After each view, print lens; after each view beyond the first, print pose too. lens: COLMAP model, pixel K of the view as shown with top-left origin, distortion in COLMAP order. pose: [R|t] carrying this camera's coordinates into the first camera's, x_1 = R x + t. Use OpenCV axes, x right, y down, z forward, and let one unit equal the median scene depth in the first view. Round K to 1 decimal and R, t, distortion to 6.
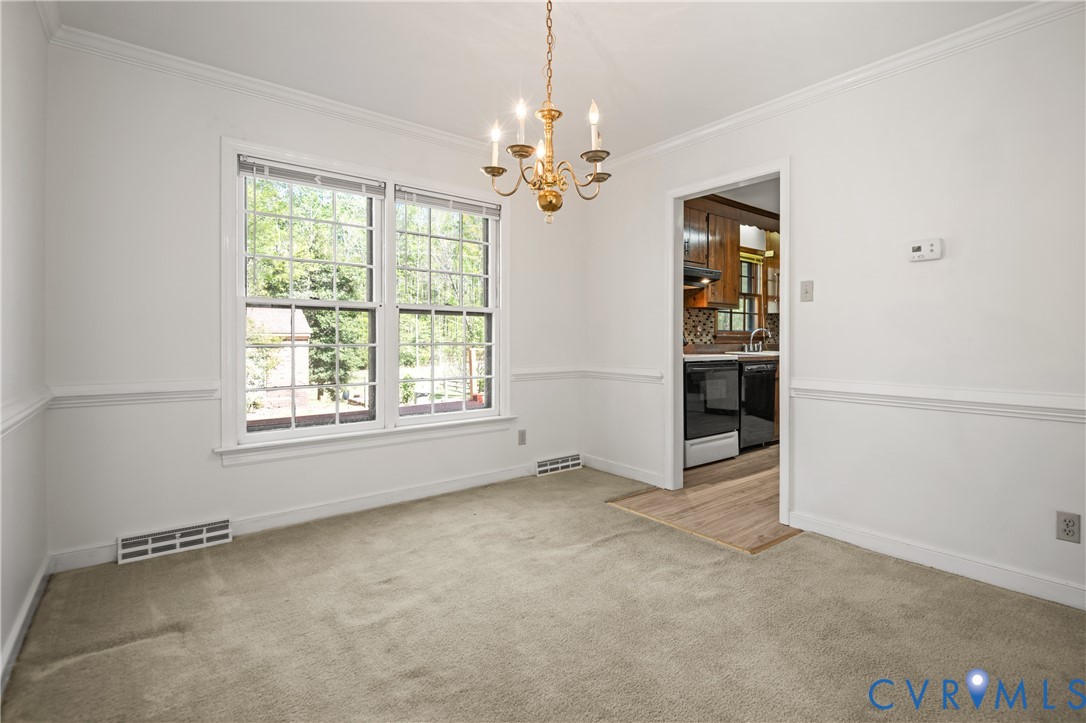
lens RADIAL K [[519.6, 0, 570.6], [0, 519.6, 337.0], [0, 0, 1]] dist [0.017864, -0.000081]
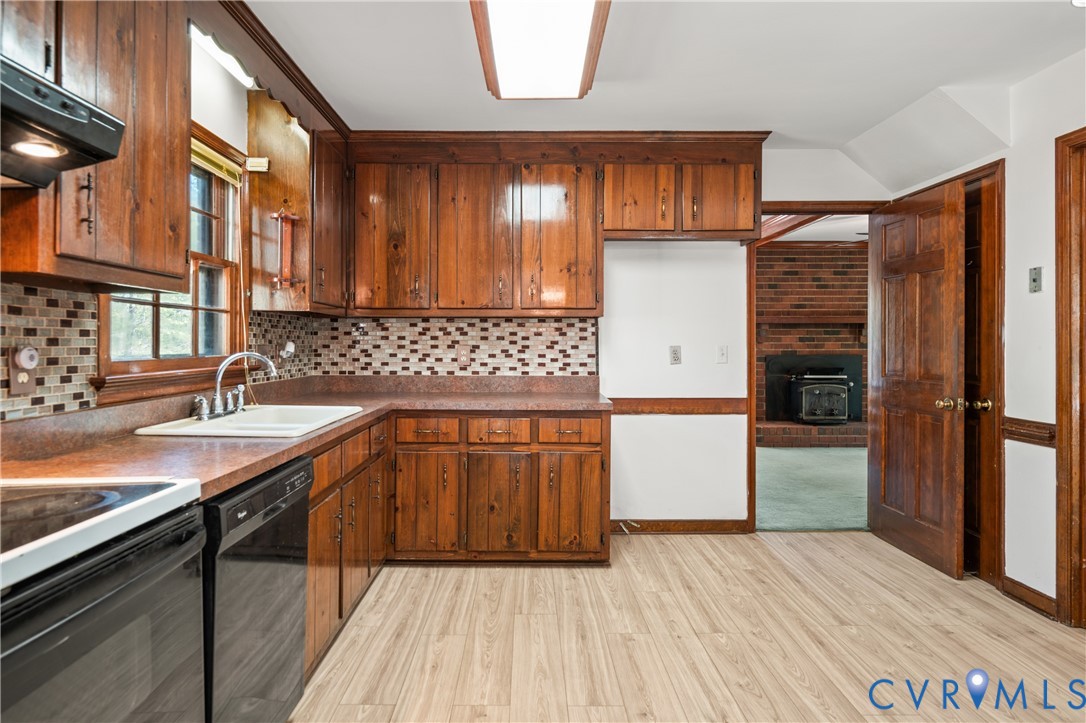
lens RADIAL K [[611.9, 0, 516.4], [0, 611.9, 343.1], [0, 0, 1]] dist [0.006747, -0.001505]
pose [[0.660145, -0.003143, 0.751131, 0.180731], [-0.000774, 0.999988, 0.004864, -0.026176], [-0.751138, -0.003793, 0.660135, 0.620930]]
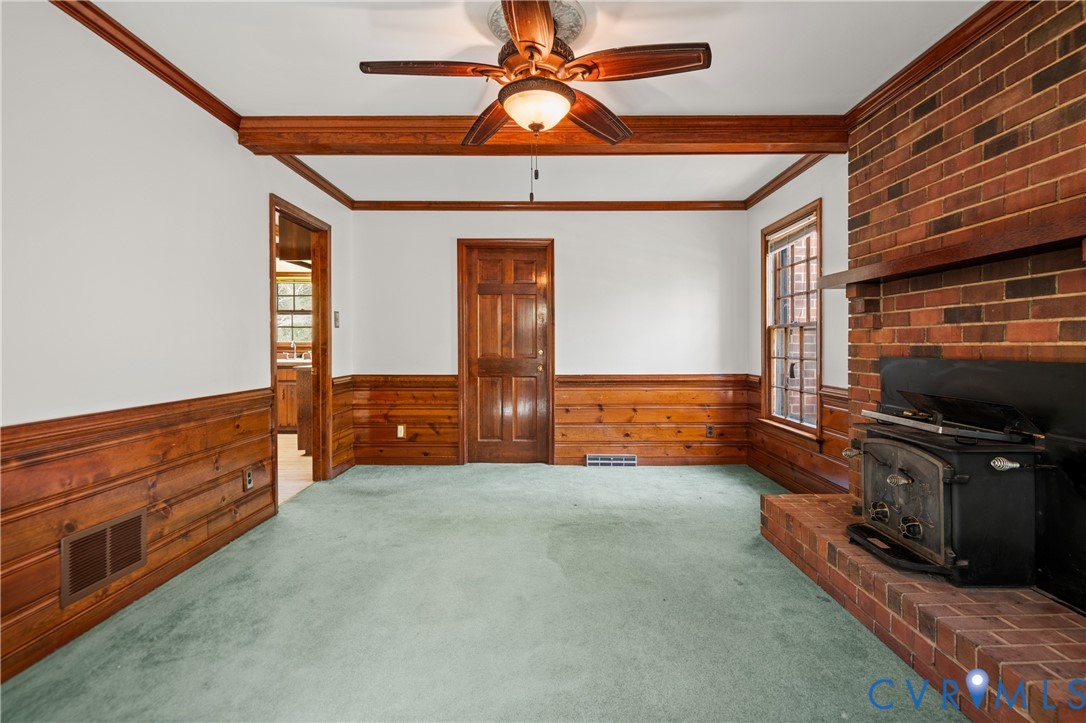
lens RADIAL K [[505.0, 0, 548.3], [0, 505.0, 344.5], [0, 0, 1]] dist [0.005967, -0.007852]
pose [[0.762276, 0.005853, -0.647226, 1.753042], [-0.004967, 0.999983, 0.003194, -0.003154], [0.647233, 0.000780, 0.762292, 0.524842]]
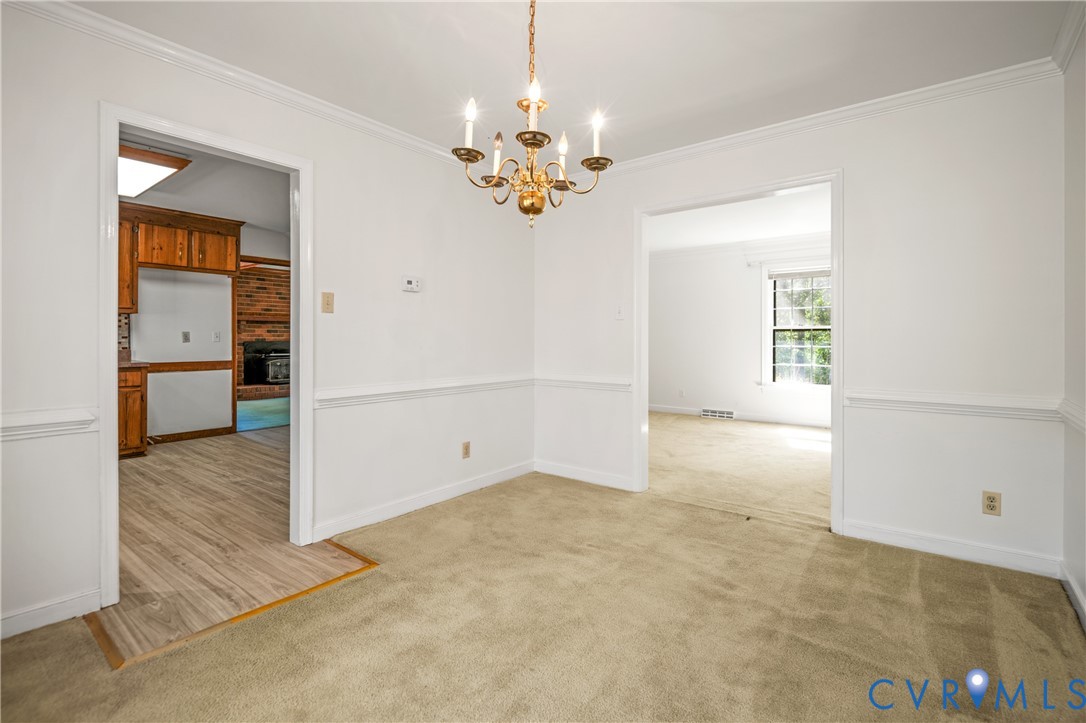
lens RADIAL K [[505.0, 0, 554.7], [0, 505.0, 341.4], [0, 0, 1]] dist [0.005967, -0.007852]
pose [[-0.212675, -0.008922, 0.977082, -0.336577], [-0.007491, 0.999944, 0.007501, -0.012892], [-0.977094, -0.005724, -0.212730, 0.435528]]
